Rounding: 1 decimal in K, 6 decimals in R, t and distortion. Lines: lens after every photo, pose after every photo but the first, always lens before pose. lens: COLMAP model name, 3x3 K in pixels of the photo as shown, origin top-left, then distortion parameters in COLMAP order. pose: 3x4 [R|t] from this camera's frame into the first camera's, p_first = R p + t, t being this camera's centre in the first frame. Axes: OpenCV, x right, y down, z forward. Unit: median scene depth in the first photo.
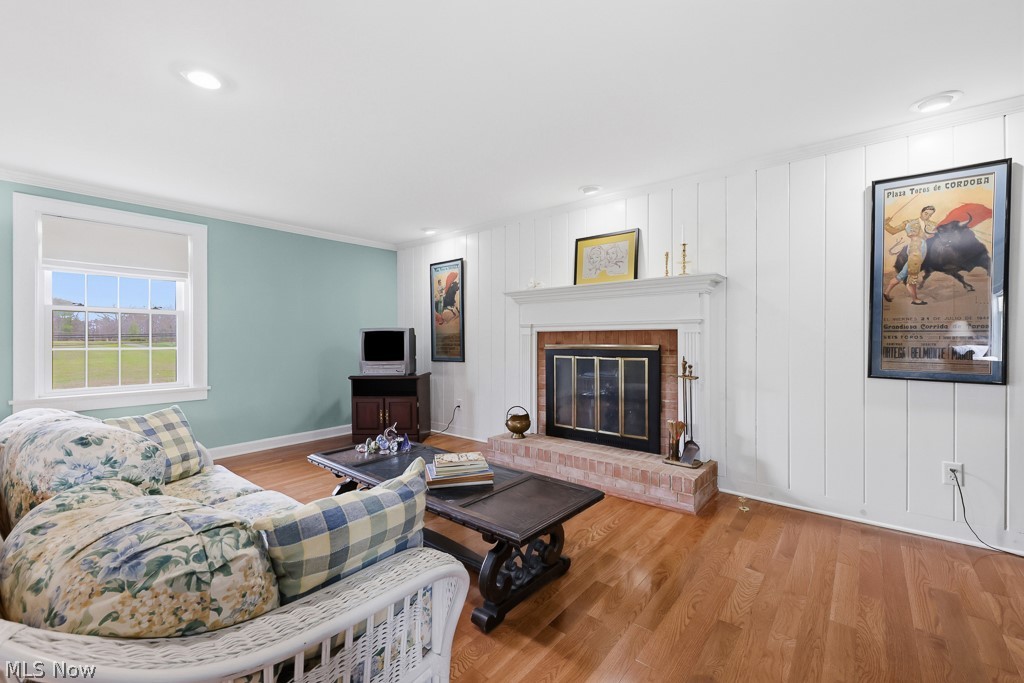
lens RADIAL K [[422.5, 0, 517.0], [0, 422.5, 342.4], [0, 0, 1]] dist [0.000534, 0.000085]
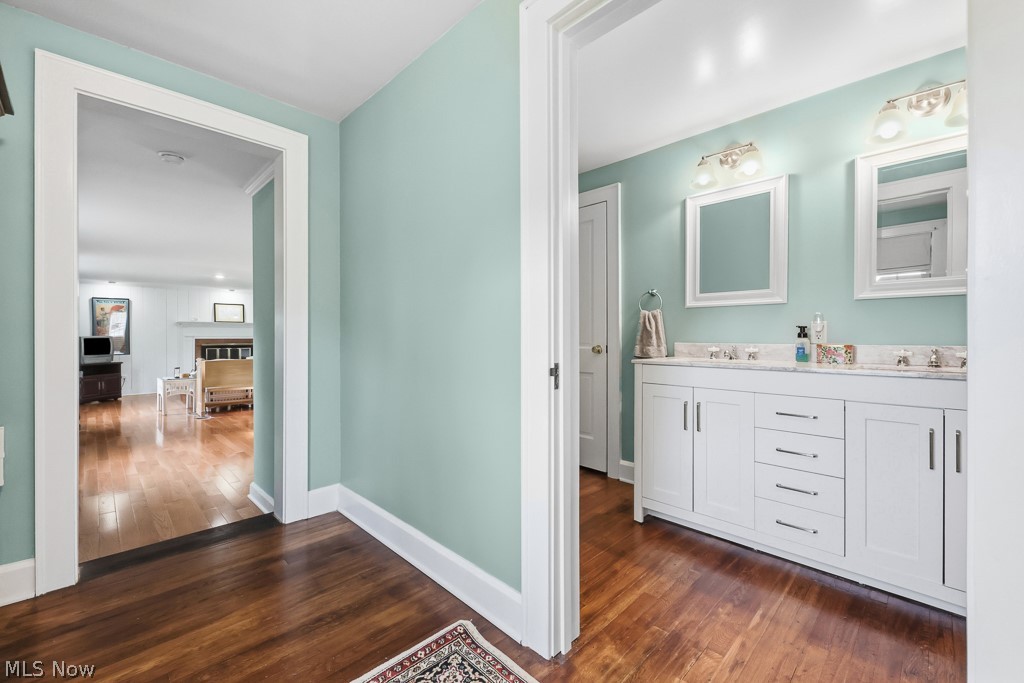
lens RADIAL K [[422.5, 0, 514.8], [0, 422.5, 335.3], [0, 0, 1]] dist [0.000534, 0.000085]
pose [[0.116095, 0.002391, 0.993235, -2.189056], [0.001883, 0.999995, -0.002628, -0.036619], [-0.993236, 0.002176, 0.116090, -1.117299]]
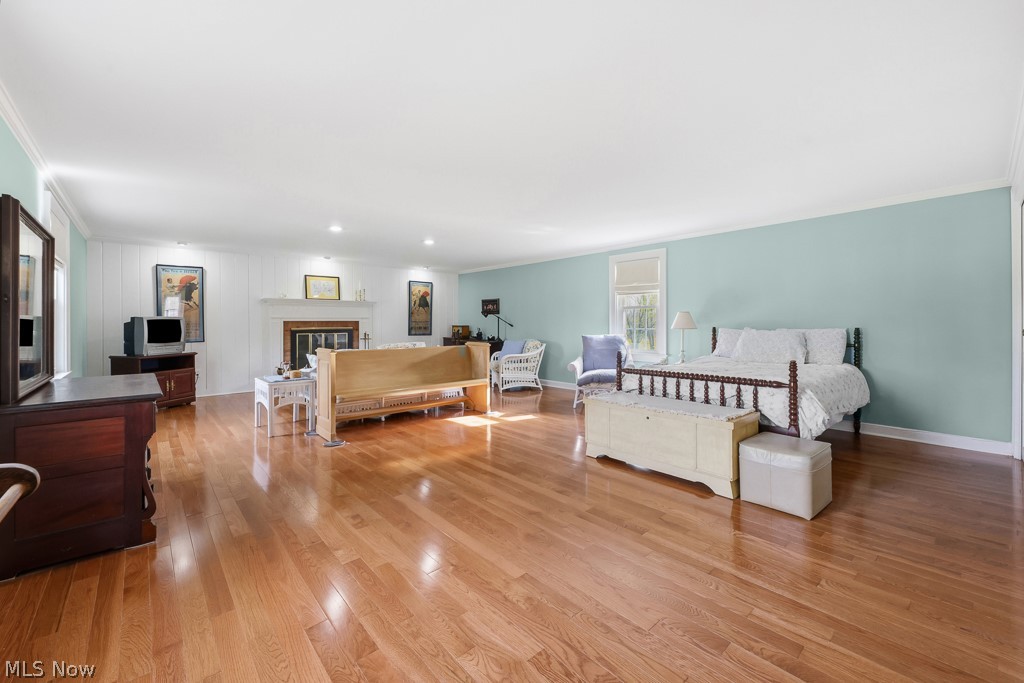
lens RADIAL K [[412.5, 0, 516.5], [0, 412.5, 322.0], [0, 0, 1]] dist [-0.000378, 0.000002]
pose [[0.163662, -0.000624, 0.986516, -1.593194], [0.004483, 0.999990, -0.000112, -0.016771], [-0.986506, 0.004441, 0.163663, -0.298232]]
